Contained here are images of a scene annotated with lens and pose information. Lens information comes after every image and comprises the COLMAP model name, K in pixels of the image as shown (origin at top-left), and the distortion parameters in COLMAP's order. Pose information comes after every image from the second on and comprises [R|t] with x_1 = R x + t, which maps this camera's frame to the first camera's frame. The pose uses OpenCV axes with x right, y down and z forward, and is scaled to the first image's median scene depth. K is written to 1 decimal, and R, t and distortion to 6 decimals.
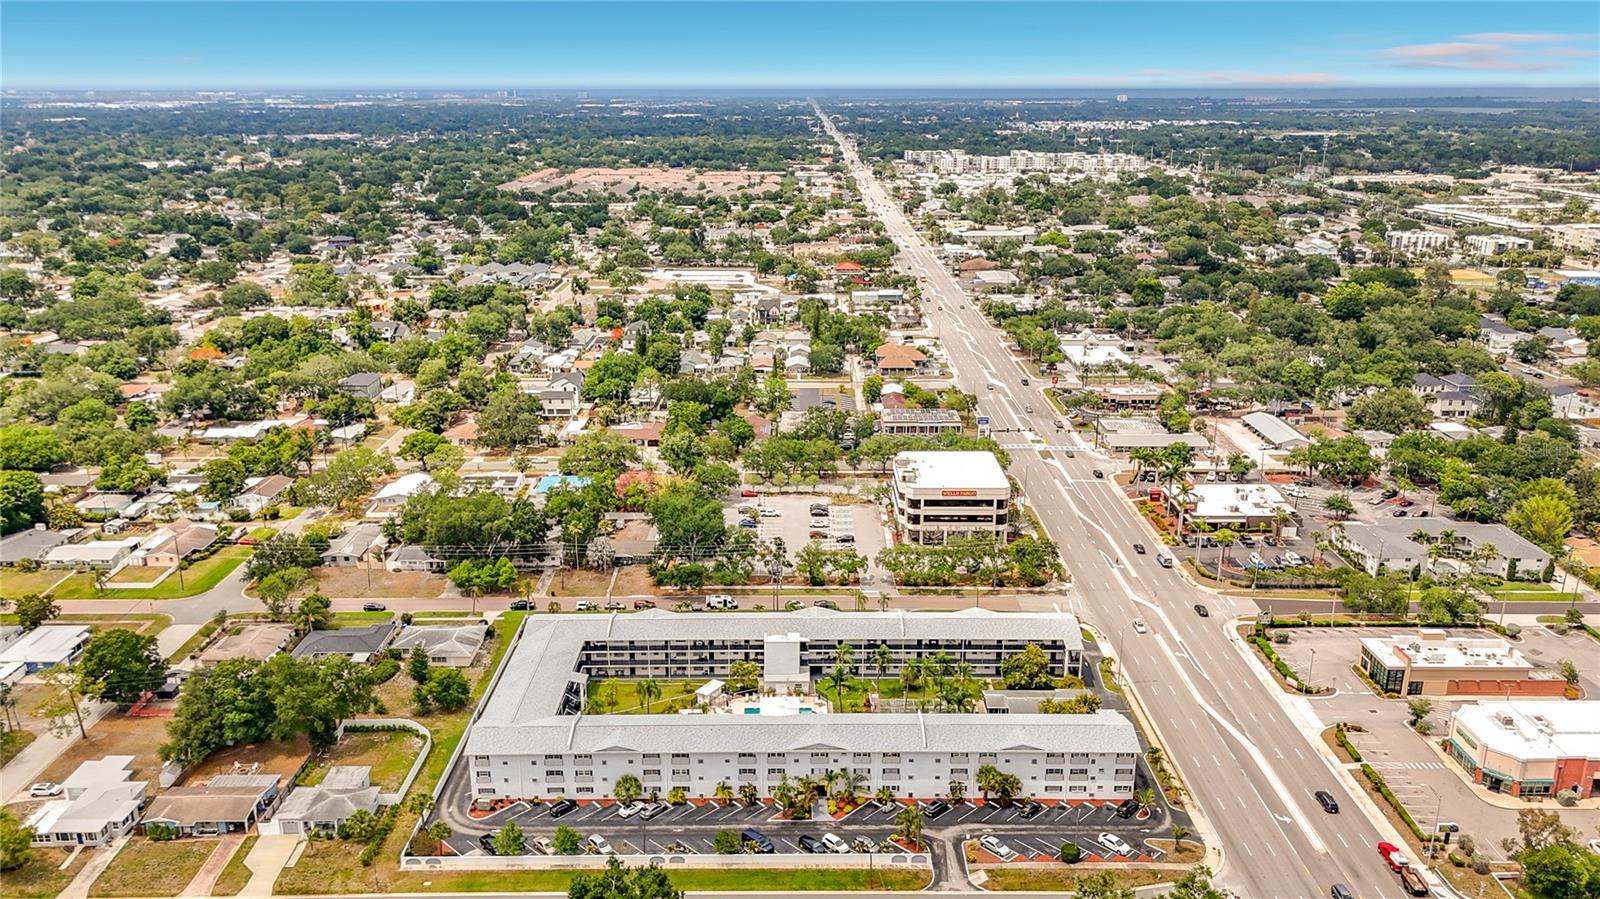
lens RADIAL K [[1190.1, 0, 821.8], [0, 1190.1, 449.5], [0, 0, 1]] dist [0.048153, -0.051862]
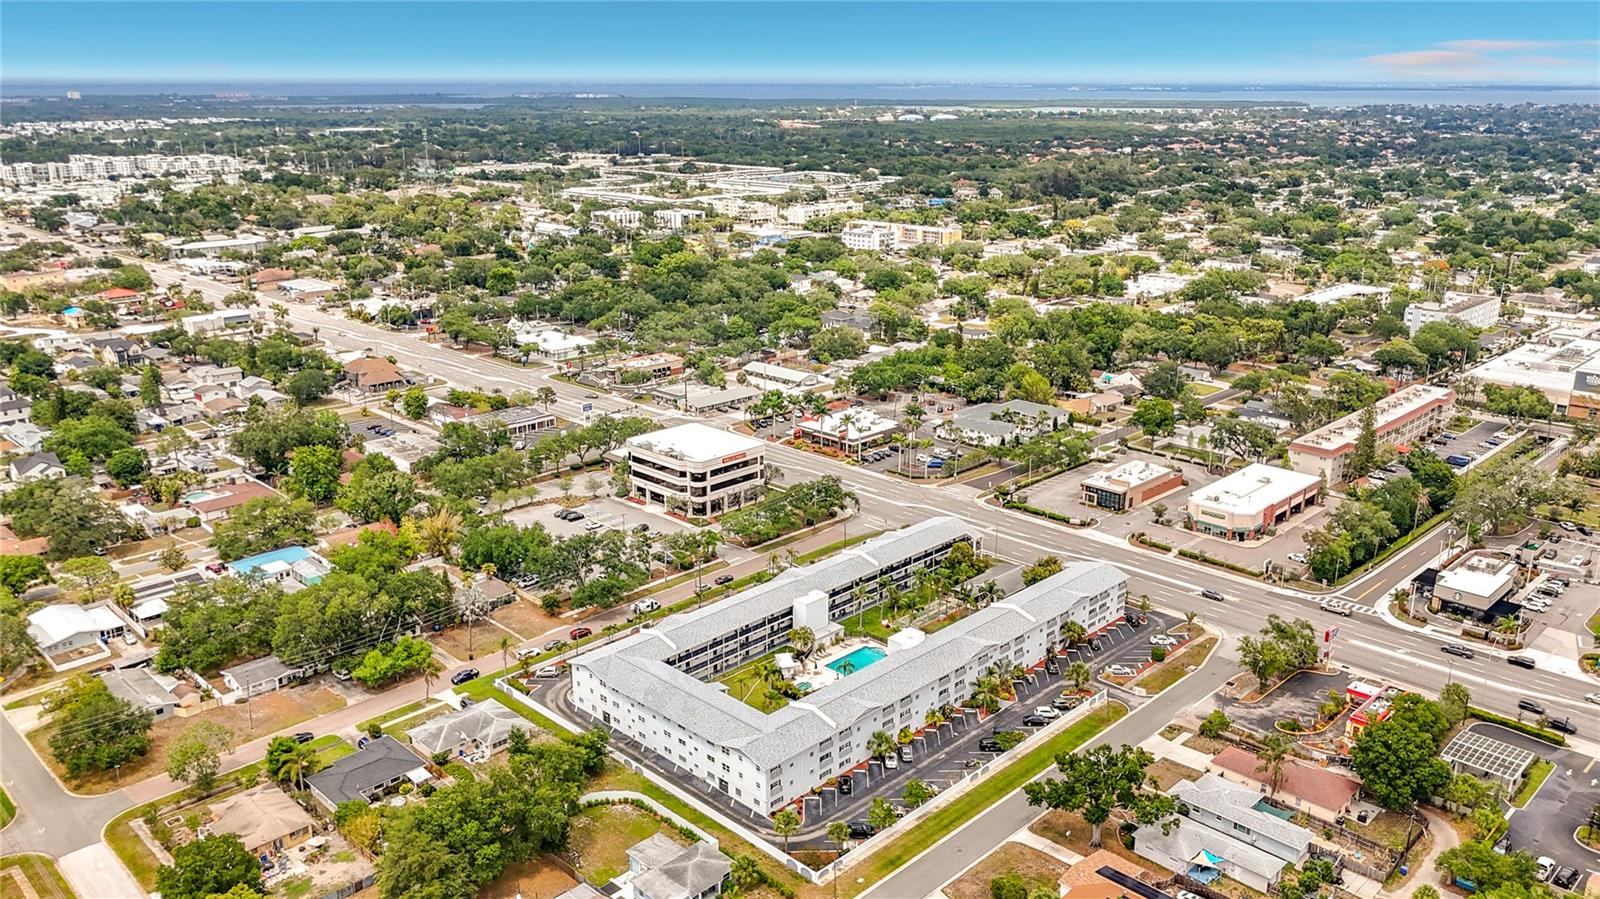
lens RADIAL K [[1190.1, 0, 821.8], [0, 1190.1, 449.5], [0, 0, 1]] dist [0.048153, -0.051862]
pose [[0.710013, -0.207239, 0.673004, -0.546549], [0.205518, 0.975090, 0.083441, -0.043517], [-0.673531, 0.079070, 0.734917, 0.156519]]
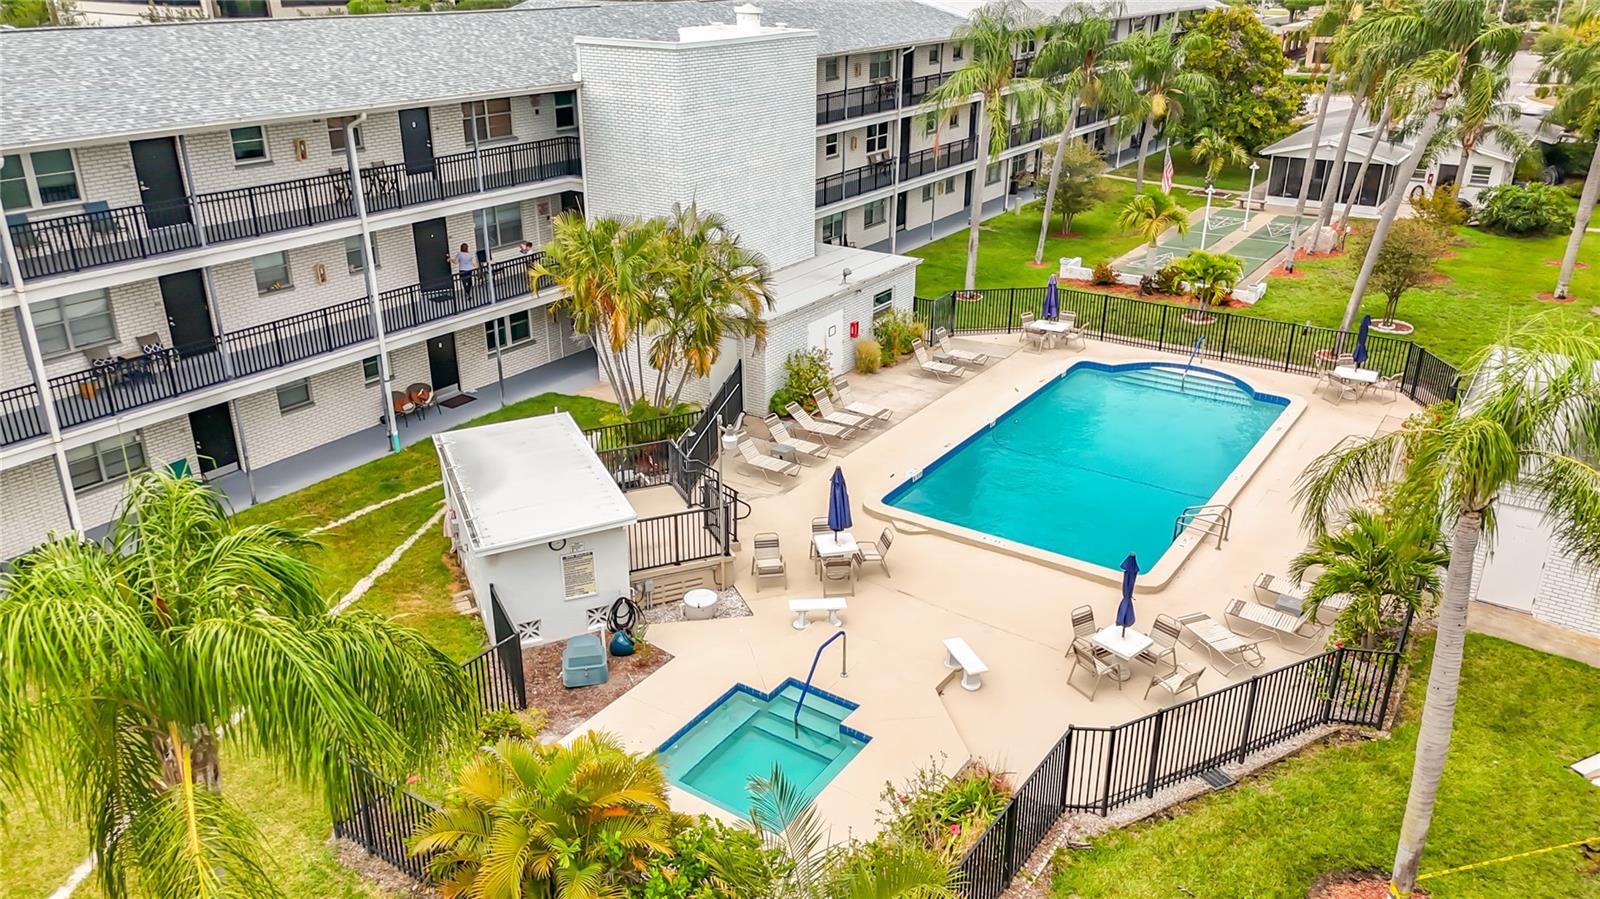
lens RADIAL K [[1190.1, 0, 821.8], [0, 1190.1, 449.5], [0, 0, 1]] dist [0.048153, -0.051862]
pose [[0.565961, -0.322694, 0.758655, -0.124051], [0.231120, 0.945417, 0.229716, 0.132525], [-0.791373, 0.045329, 0.609650, 0.683252]]
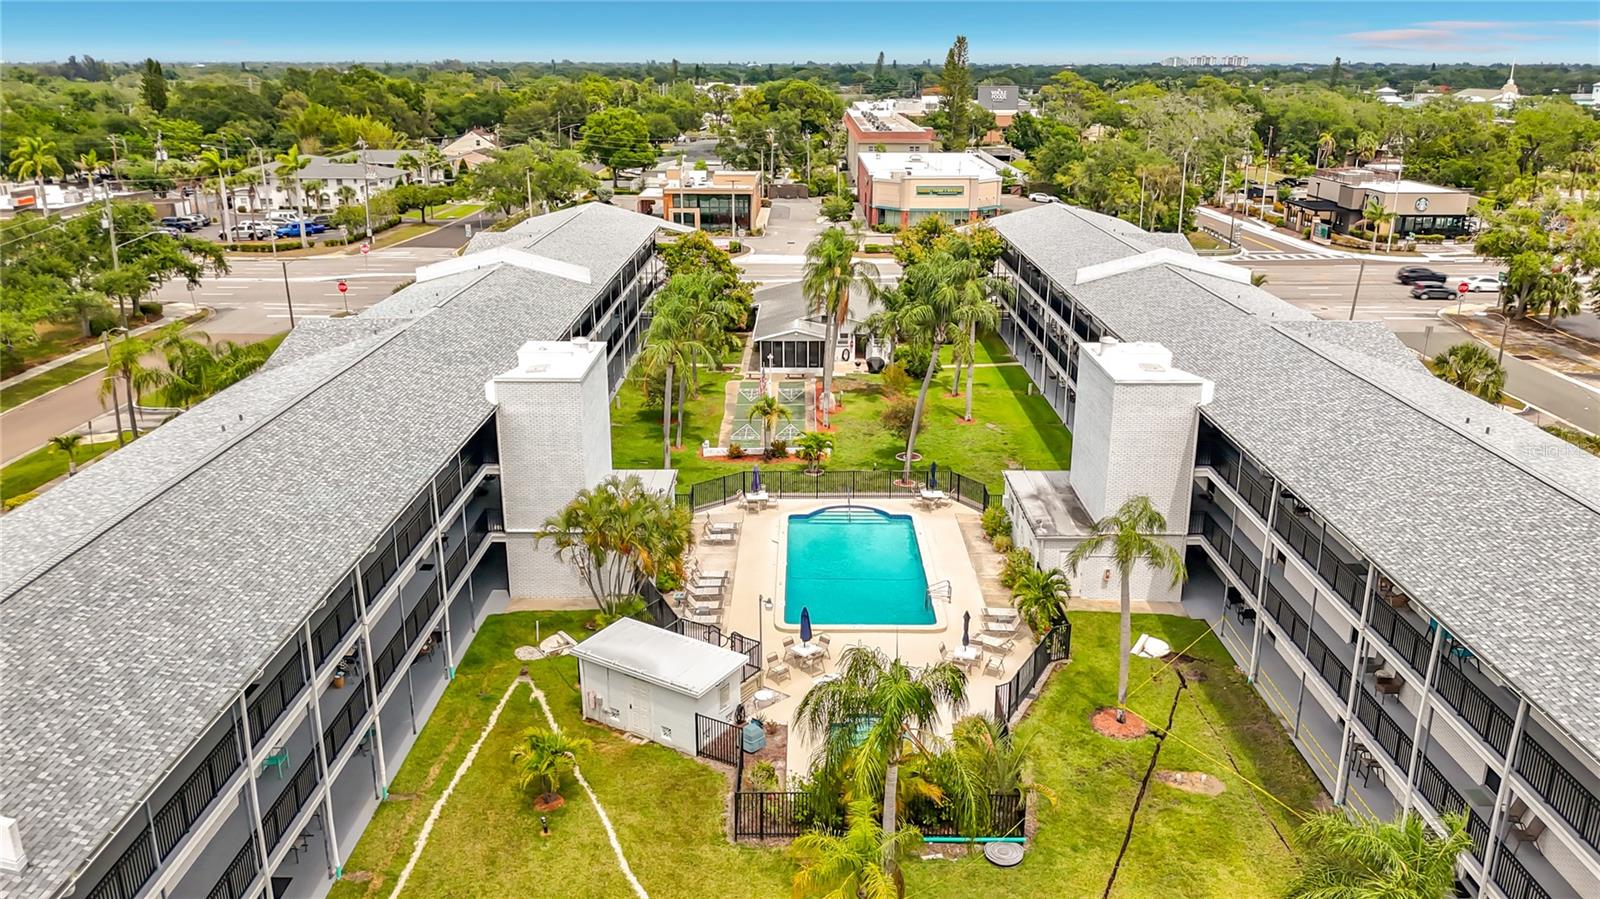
lens RADIAL K [[1190.1, 0, 821.8], [0, 1190.1, 449.5], [0, 0, 1]] dist [0.048153, -0.051862]
pose [[-0.000561, -0.317789, 0.948161, -0.192461], [0.272165, 0.912321, 0.305937, 0.092734], [-0.962250, 0.258228, 0.085979, 0.707951]]
